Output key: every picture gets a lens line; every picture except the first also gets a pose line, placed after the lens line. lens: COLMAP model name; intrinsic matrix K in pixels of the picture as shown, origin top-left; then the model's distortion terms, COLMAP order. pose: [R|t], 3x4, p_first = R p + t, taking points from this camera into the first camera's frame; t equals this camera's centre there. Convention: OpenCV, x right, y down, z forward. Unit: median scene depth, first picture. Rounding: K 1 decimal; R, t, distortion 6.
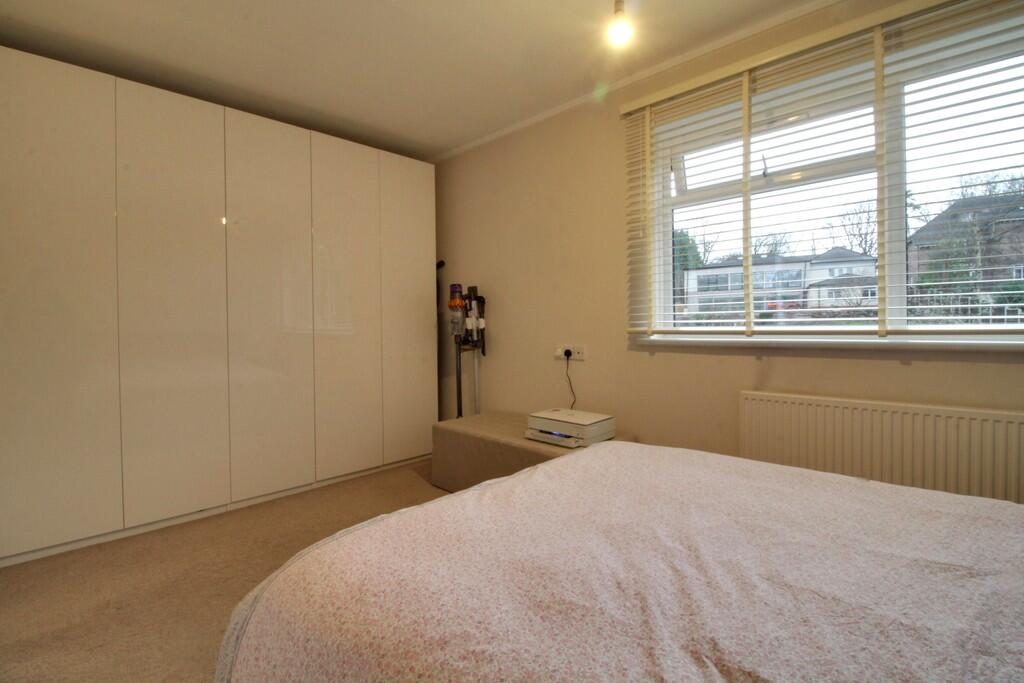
lens RADIAL K [[473.4, 0, 511.6], [0, 473.4, 331.1], [0, 0, 1]] dist [0.002116, -0.013899]
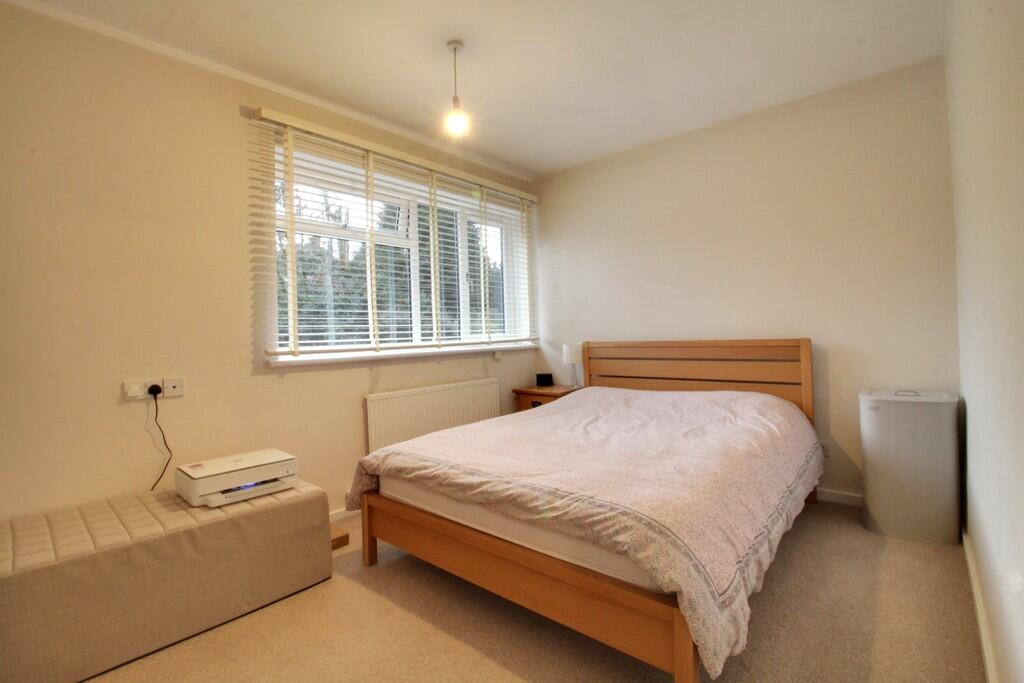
lens RADIAL K [[473.4, 0, 511.6], [0, 473.4, 331.1], [0, 0, 1]] dist [0.002116, -0.013899]
pose [[-0.046827, 0.023407, 0.998629, -0.689978], [0.046479, 0.998694, -0.021229, -0.000744], [-0.997821, 0.045421, -0.047853, 0.574451]]
